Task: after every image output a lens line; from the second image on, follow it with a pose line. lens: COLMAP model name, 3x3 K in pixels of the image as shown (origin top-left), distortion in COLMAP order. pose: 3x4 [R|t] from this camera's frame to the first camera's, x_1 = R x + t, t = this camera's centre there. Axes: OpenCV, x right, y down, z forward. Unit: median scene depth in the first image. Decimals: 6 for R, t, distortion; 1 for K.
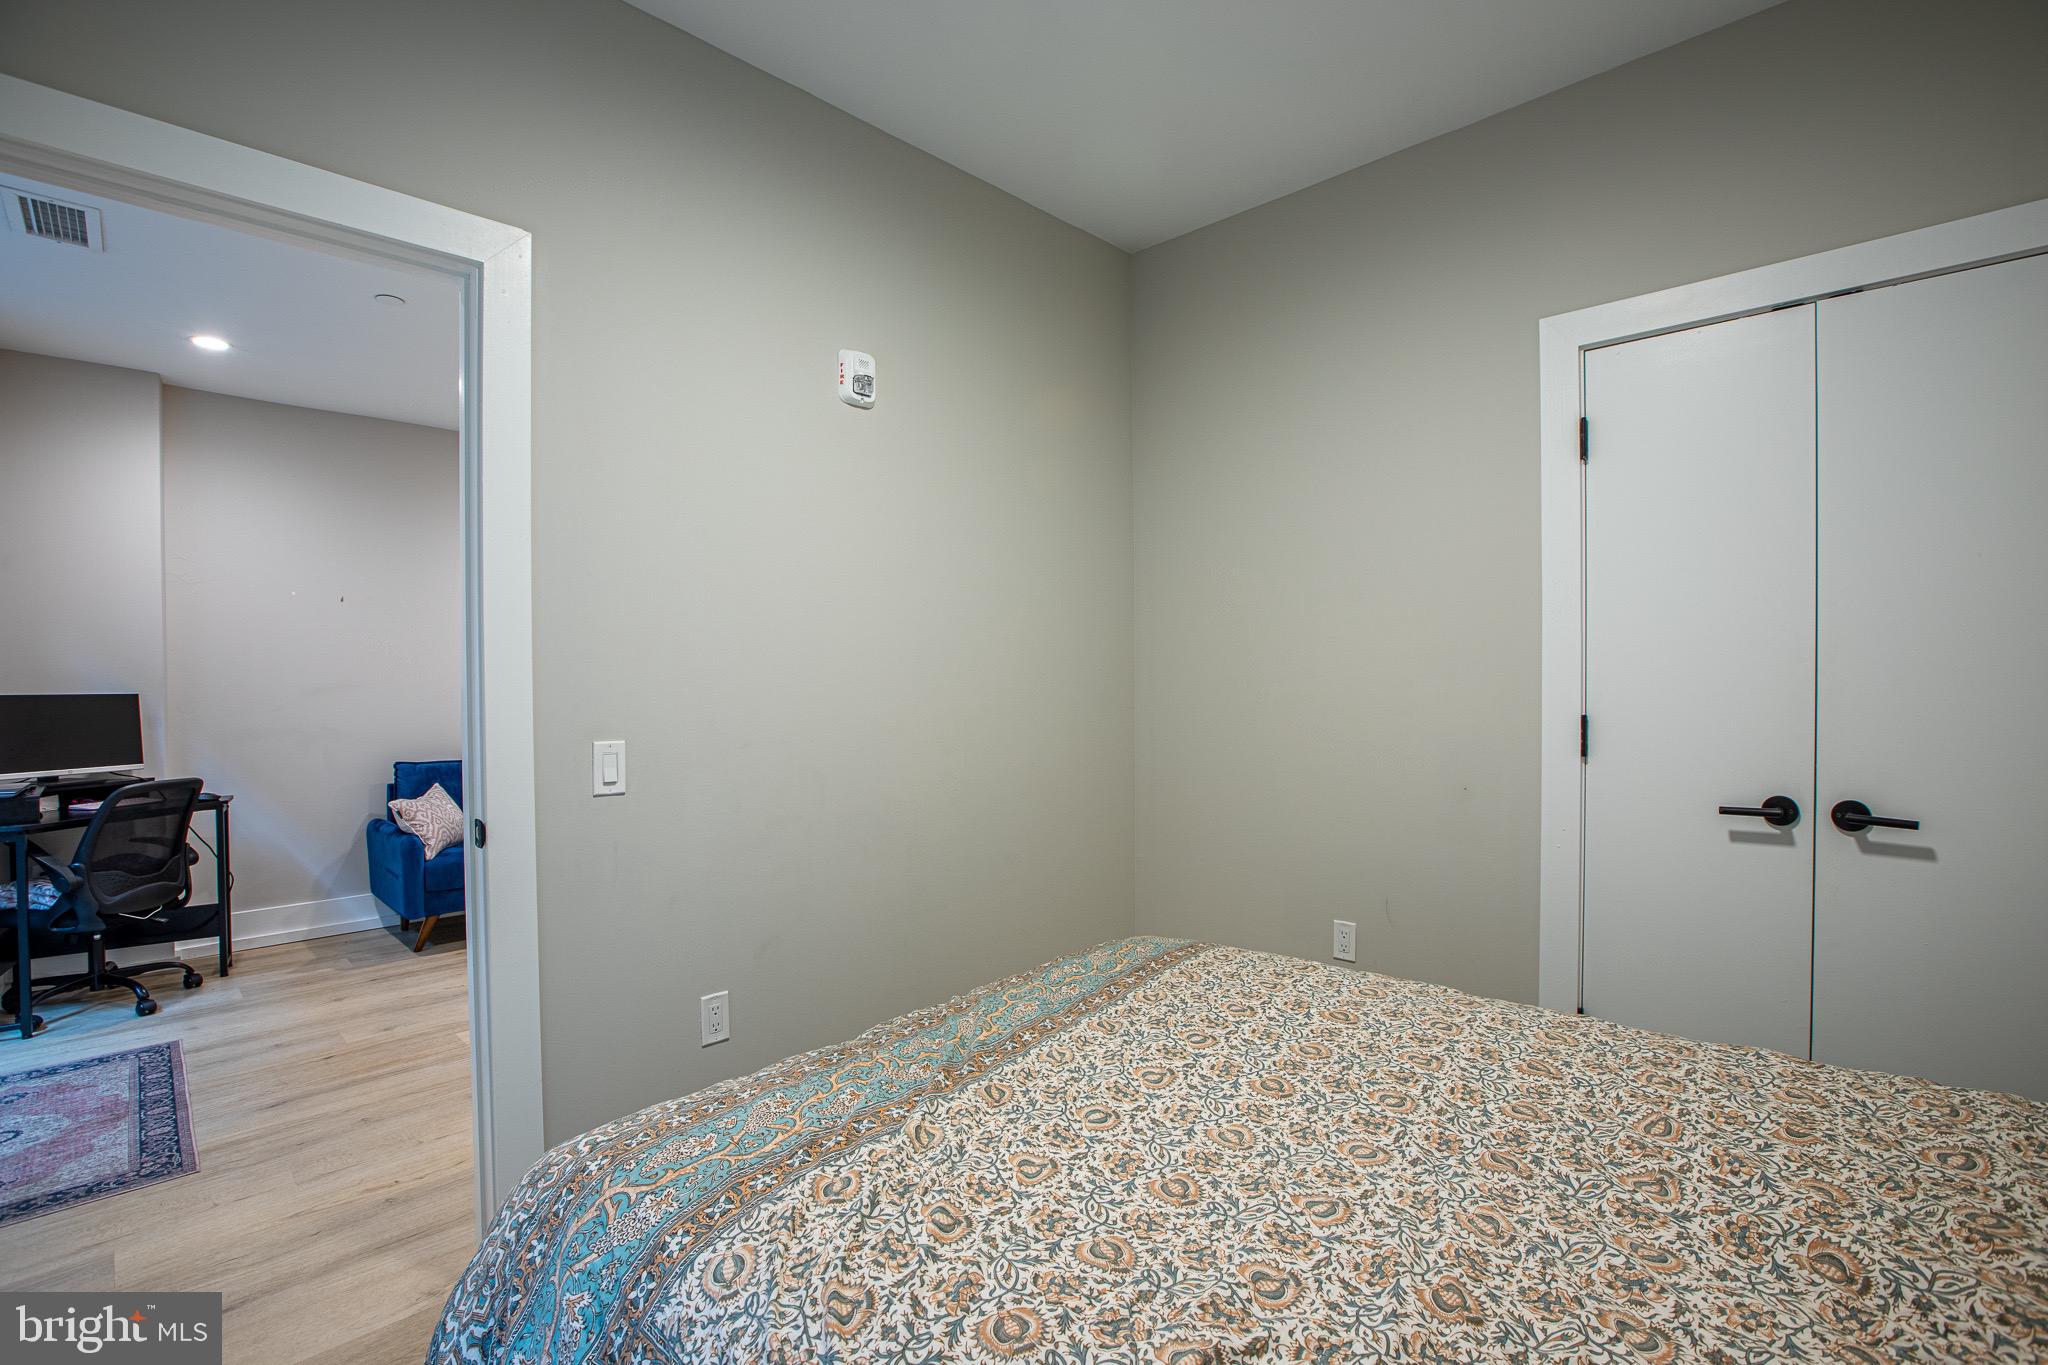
lens RADIAL K [[940.4, 0, 1016.0], [0, 940.4, 684.0], [0, 0, 1]] dist [-0.021481, -0.000217]
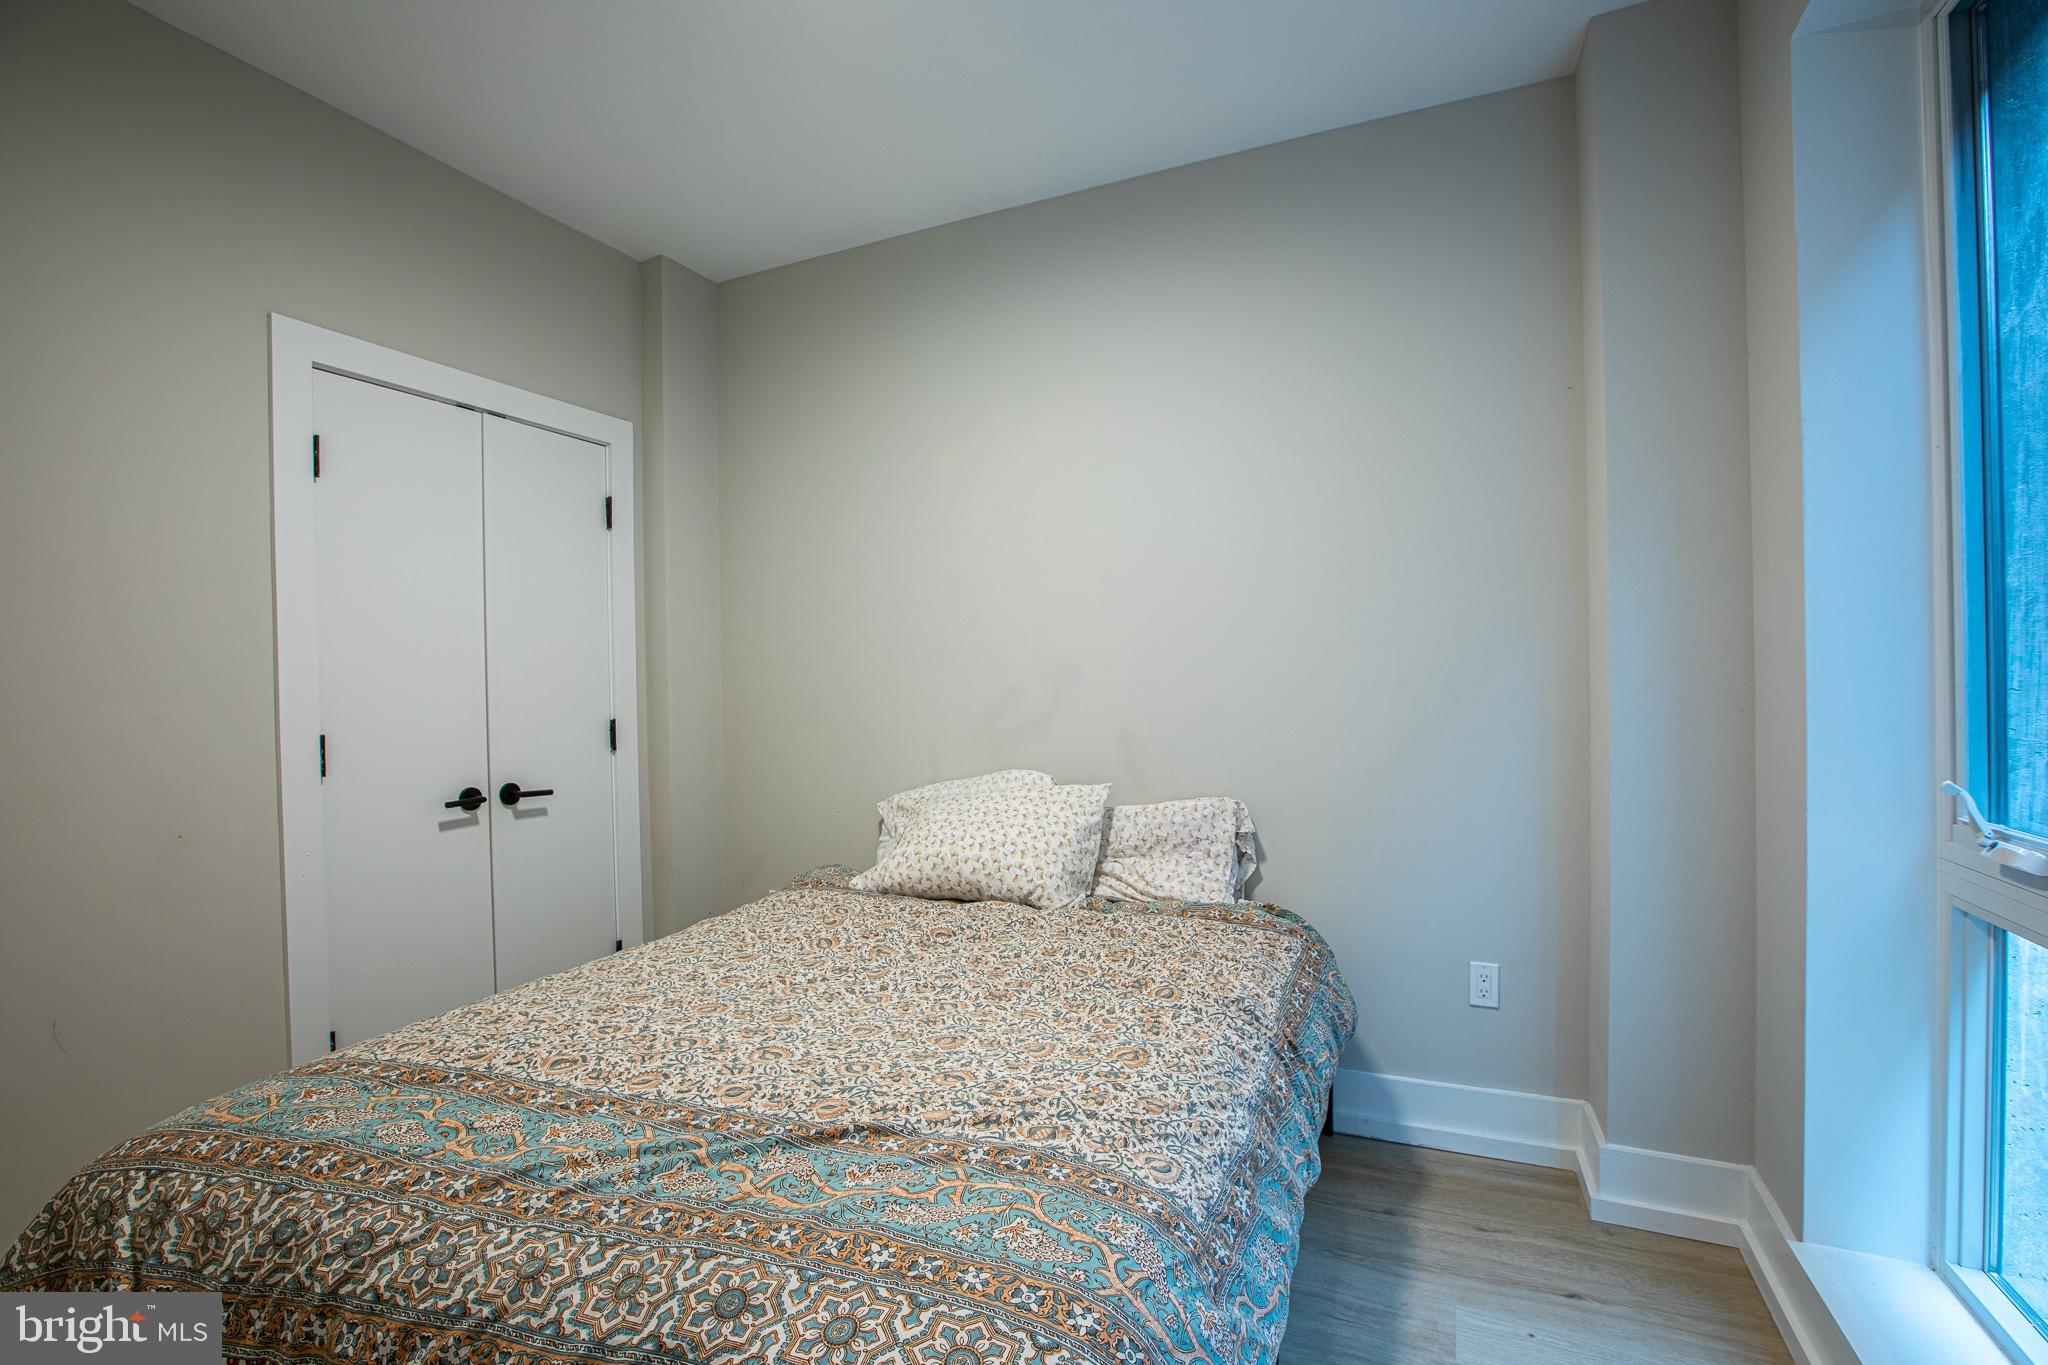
lens RADIAL K [[940.4, 0, 1019.3], [0, 940.4, 686.6], [0, 0, 1]] dist [-0.021481, -0.000217]
pose [[-0.350506, 0.006968, 0.936535, -0.679061], [0.028611, 0.999585, 0.003271, -0.000799], [-0.936123, 0.027941, -0.350560, 0.771382]]
